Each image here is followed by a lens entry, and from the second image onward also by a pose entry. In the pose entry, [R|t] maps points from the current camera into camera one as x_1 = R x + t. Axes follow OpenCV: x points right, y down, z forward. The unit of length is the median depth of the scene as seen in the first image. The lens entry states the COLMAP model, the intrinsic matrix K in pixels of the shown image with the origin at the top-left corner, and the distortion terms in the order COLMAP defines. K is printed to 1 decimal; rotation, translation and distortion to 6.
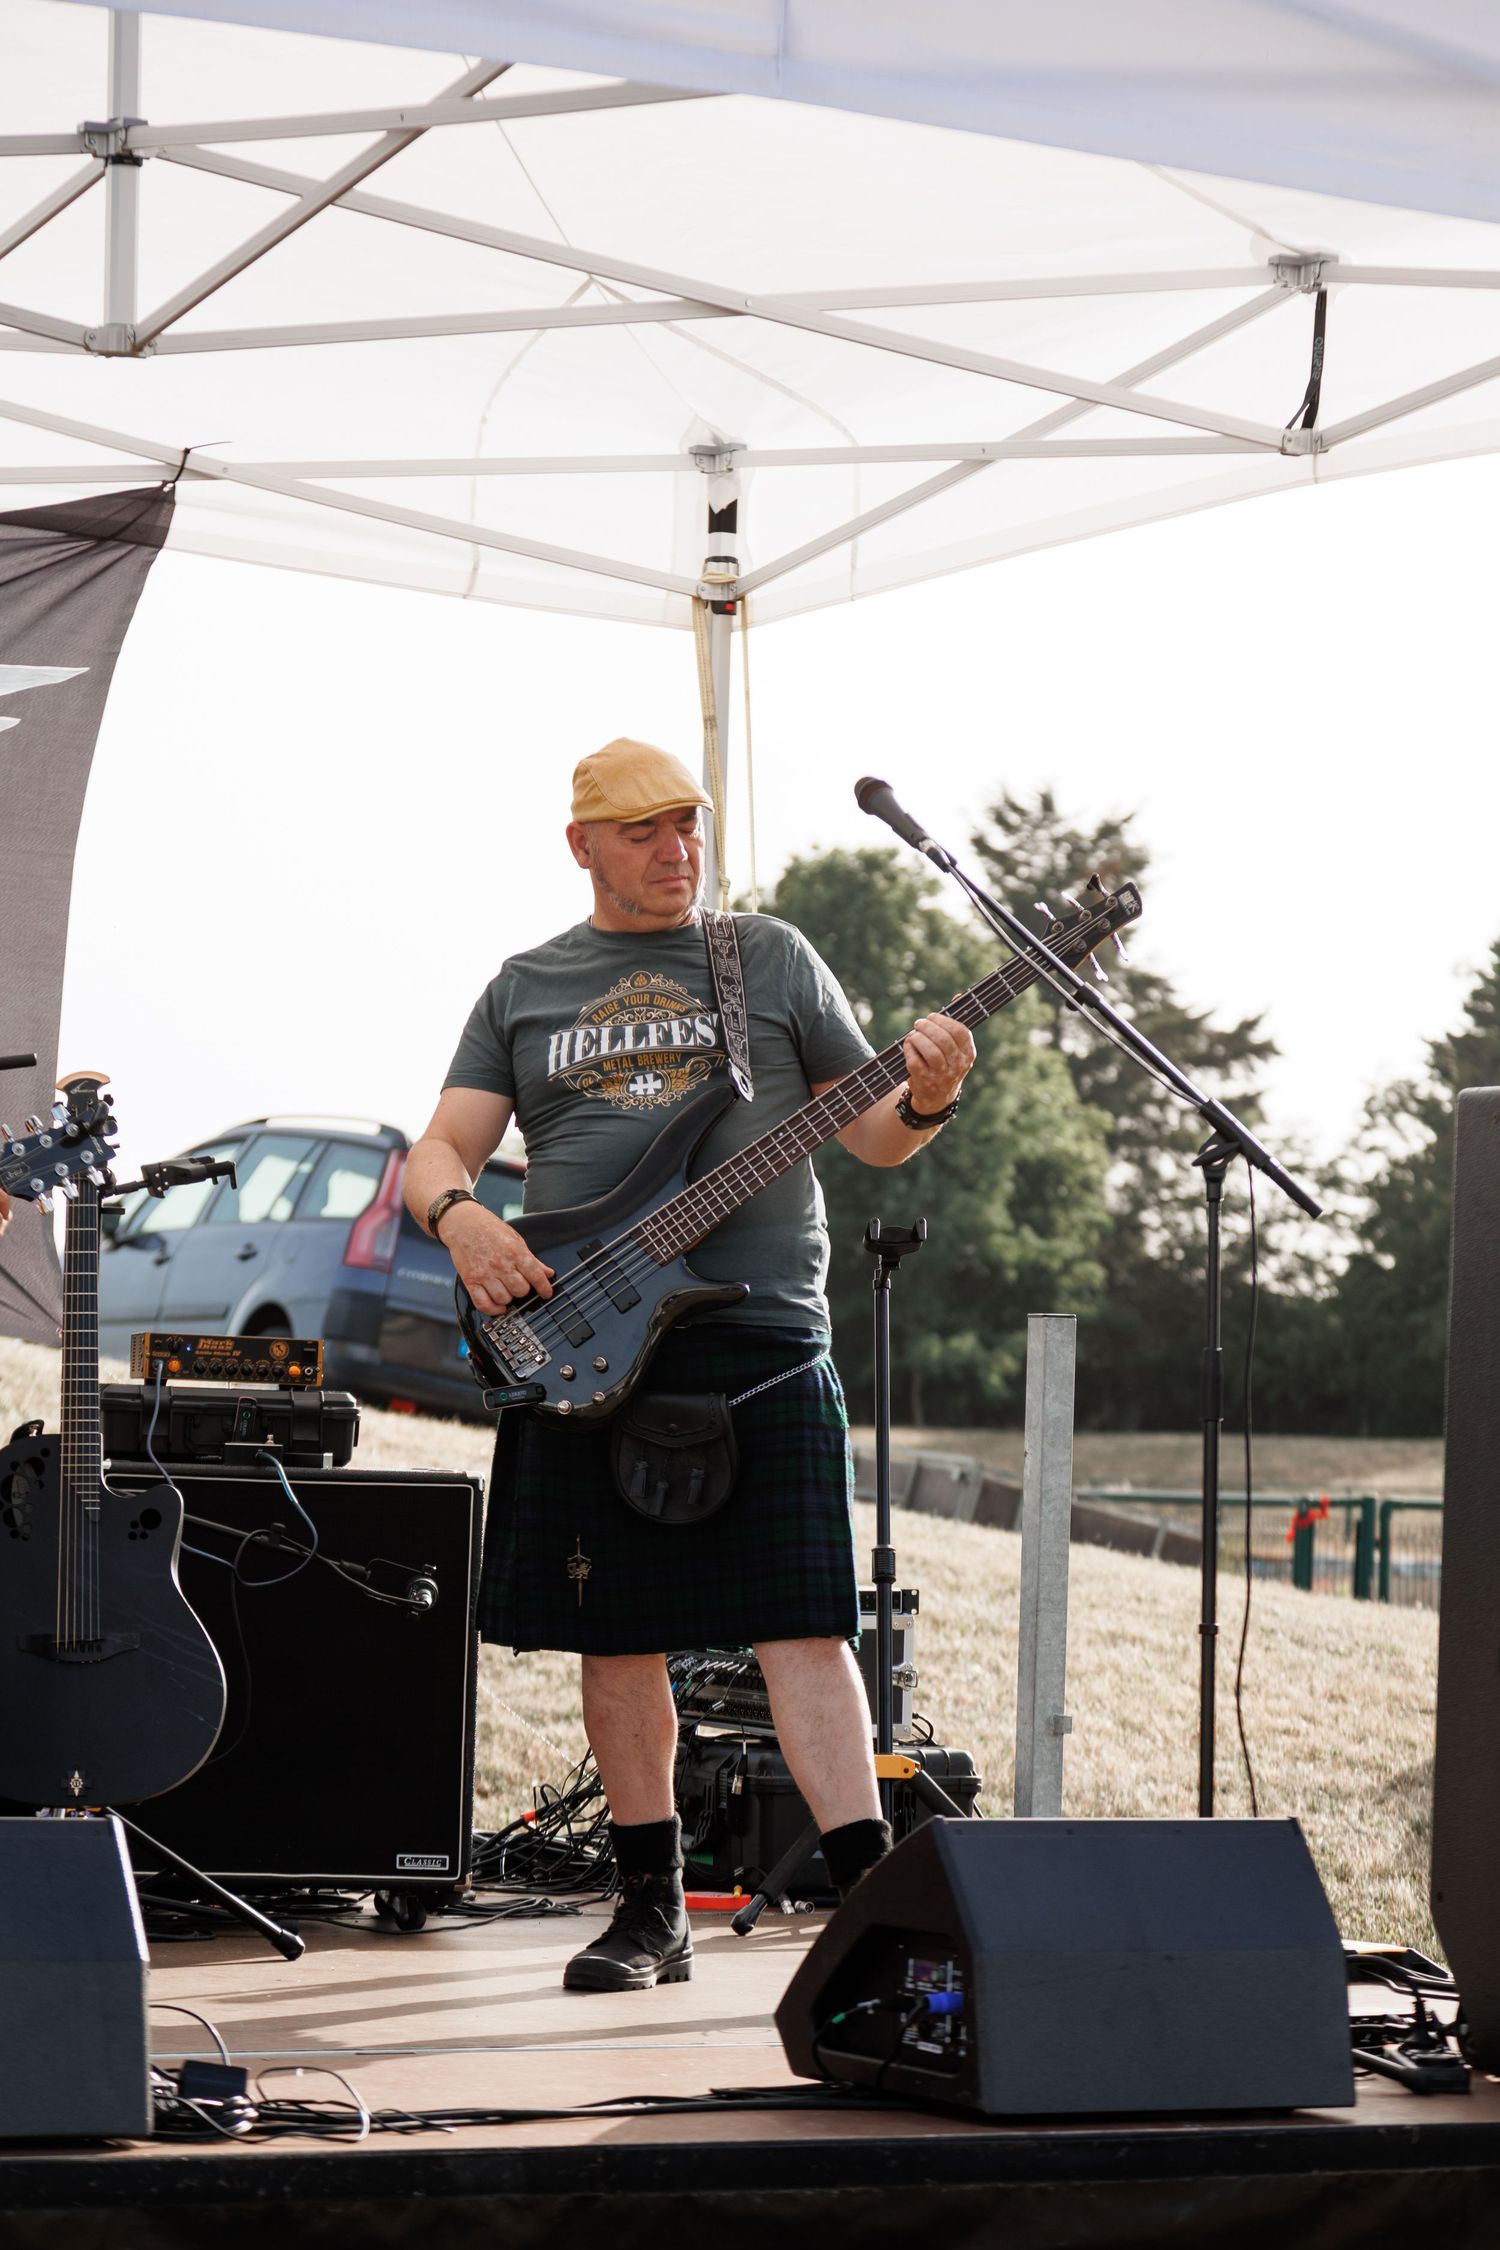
lens RADIAL K [[6833.7, 0, 750.2], [0, 6833.7, 1164.3], [0, 0, 1]] dist [0.063322, -0.239300]
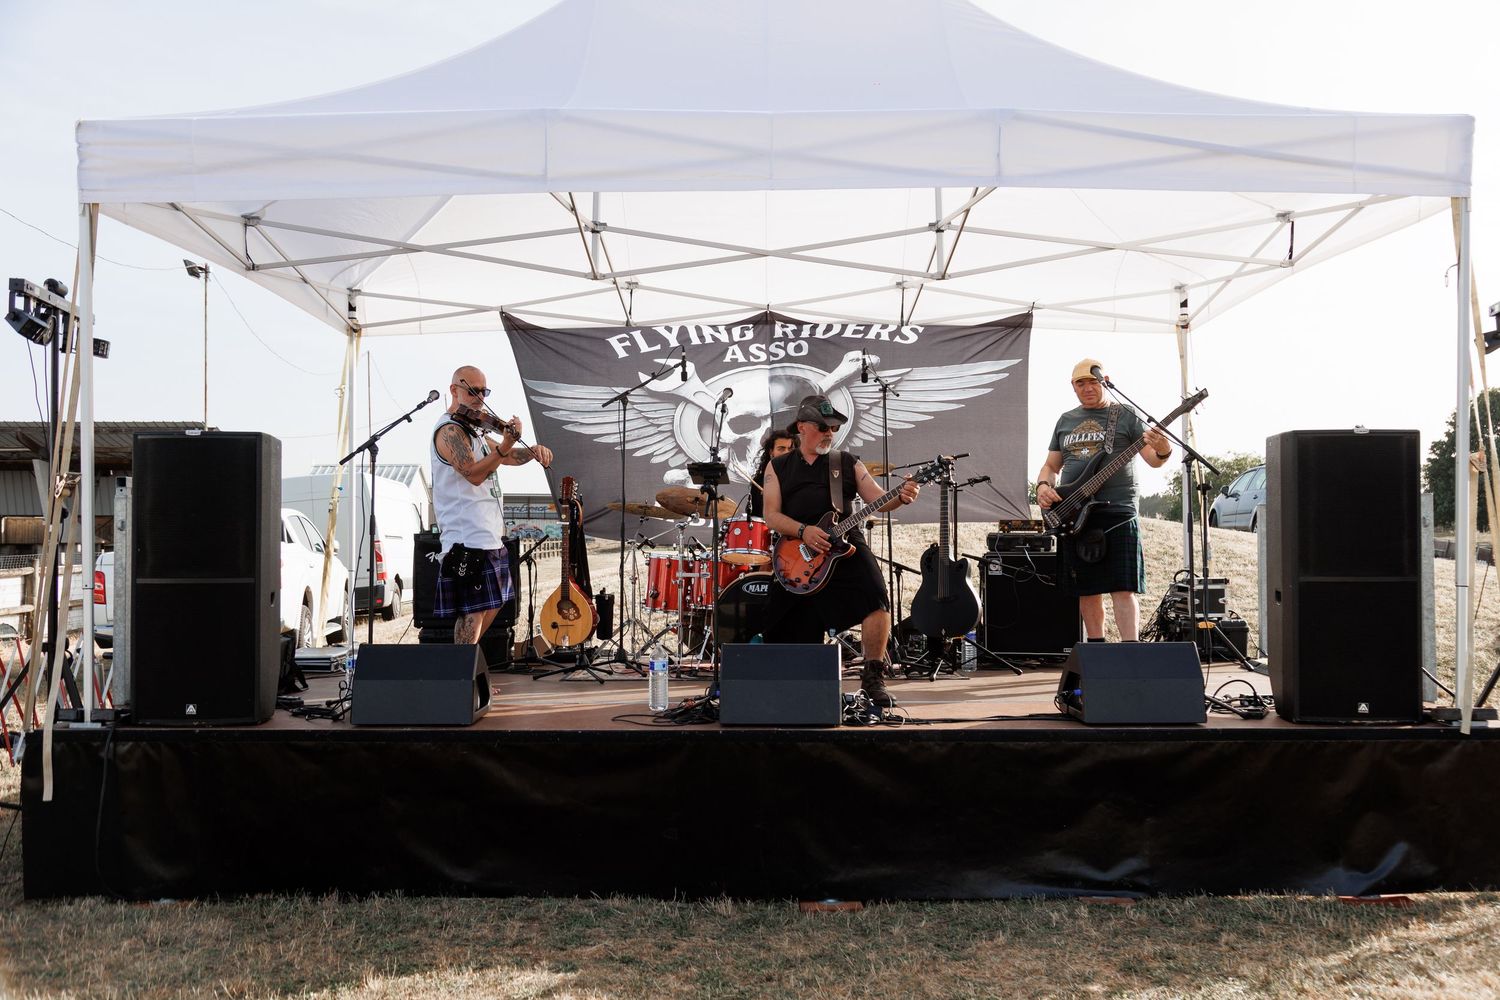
lens RADIAL K [[1453.1, 0, 745.2], [0, 1453.1, 453.1], [0, 0, 1]] dist [0.044110, -0.001939]
pose [[0.875126, -0.067596, -0.479151, 0.203881], [0.053705, 0.997645, -0.042653, 0.014832], [0.480906, 0.011594, 0.876696, 0.180791]]
